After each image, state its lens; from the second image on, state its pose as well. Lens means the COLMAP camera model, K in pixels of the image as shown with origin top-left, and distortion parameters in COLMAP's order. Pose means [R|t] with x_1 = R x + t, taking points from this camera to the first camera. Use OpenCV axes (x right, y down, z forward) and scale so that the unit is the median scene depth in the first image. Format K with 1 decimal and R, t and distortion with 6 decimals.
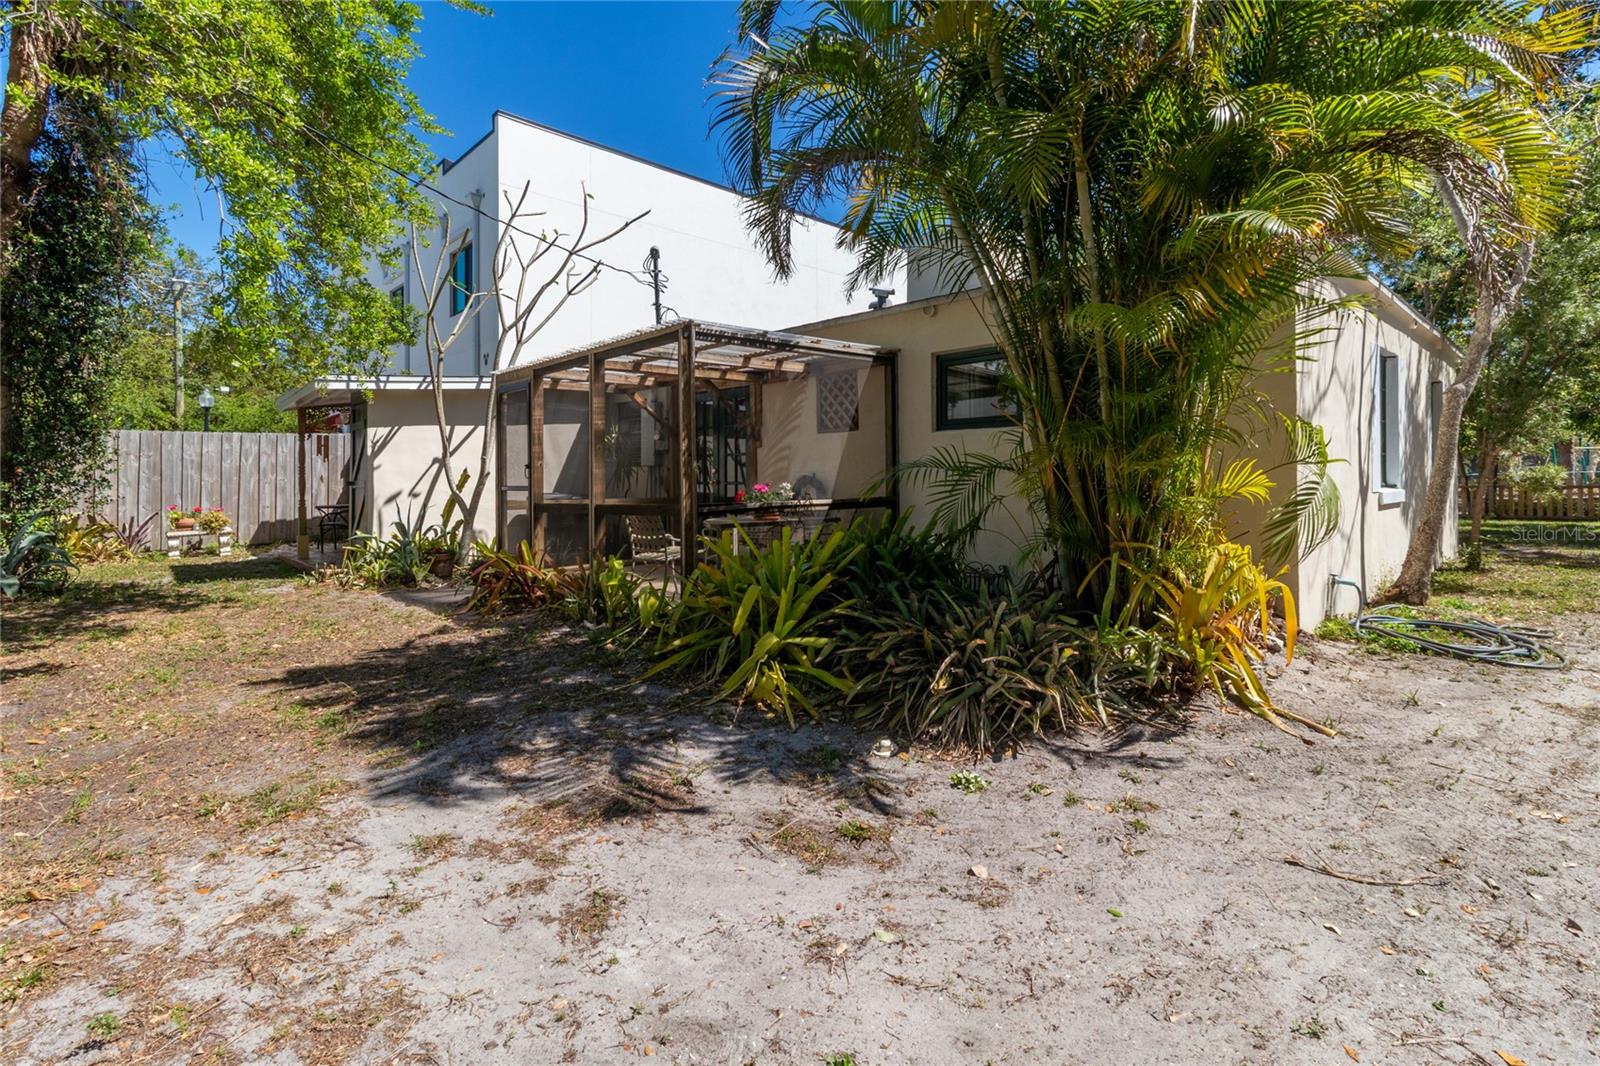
lens RADIAL K [[756.8, 0, 816.1], [0, 756.8, 494.6], [0, 0, 1]] dist [0.000577, 0.000118]
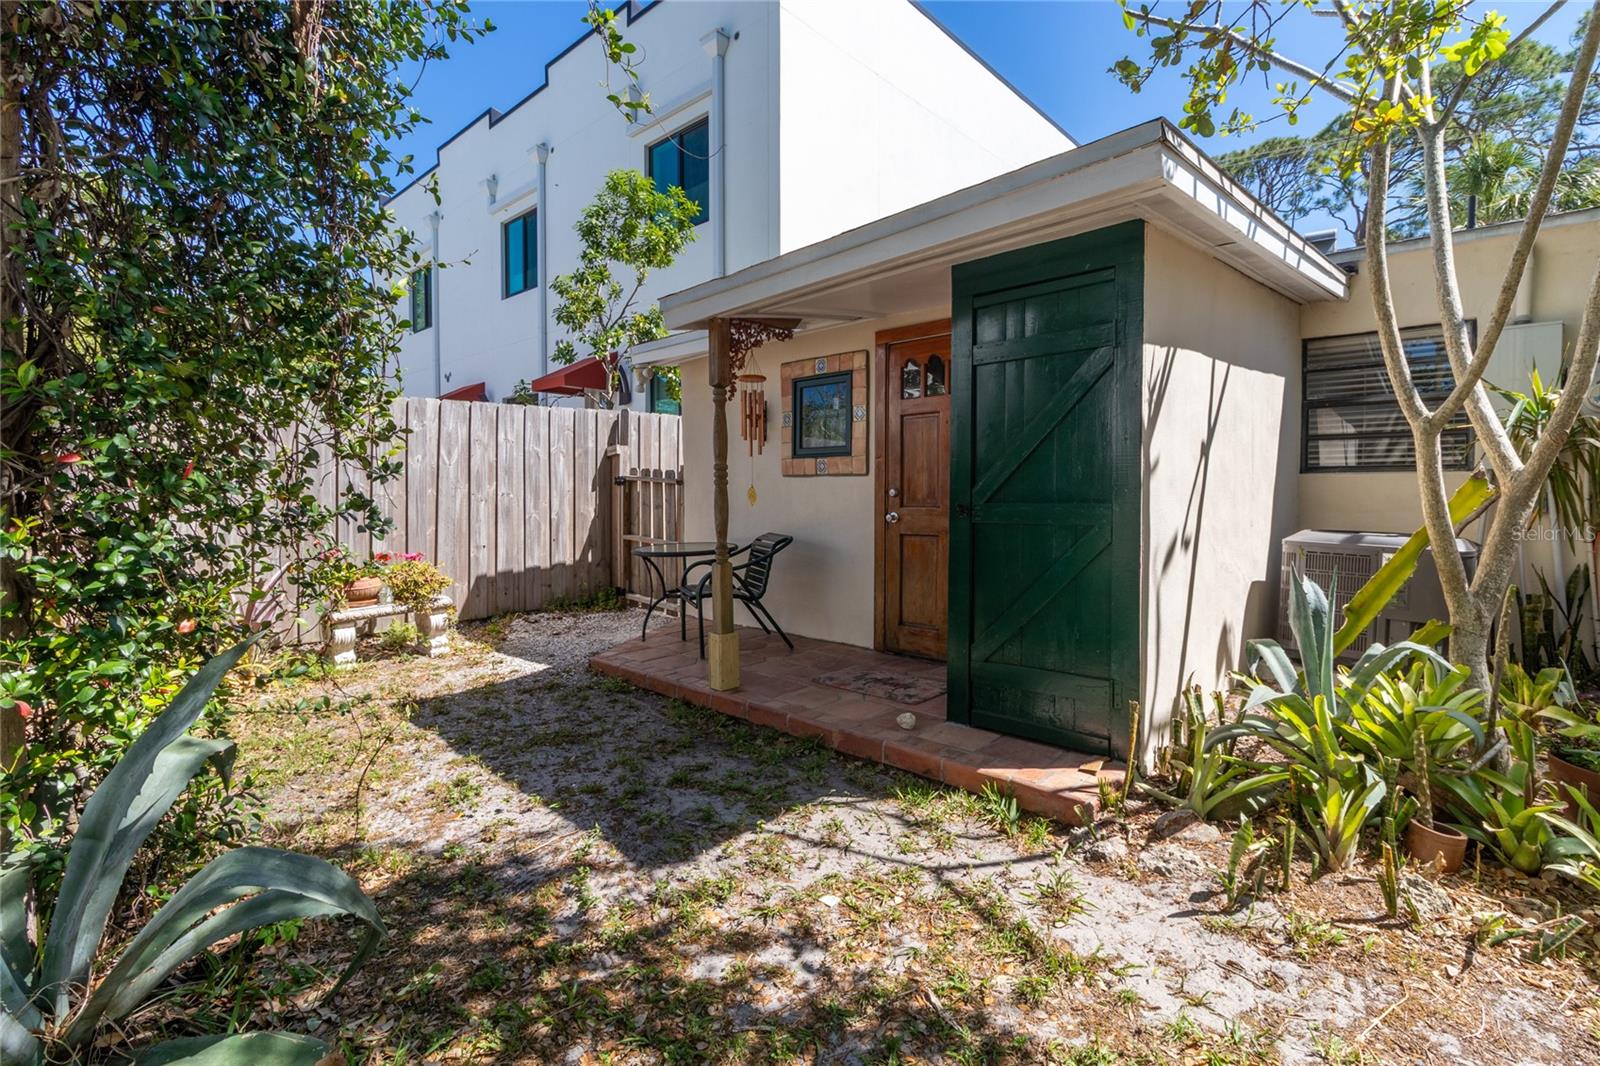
lens RADIAL K [[756.8, 0, 816.1], [0, 756.8, 494.6], [0, 0, 1]] dist [0.000577, 0.000118]
pose [[0.999126, 0.000567, 0.041800, -0.562920], [-0.000025, 0.999916, -0.012954, -0.013639], [-0.041804, 0.012941, 0.999042, 0.513477]]
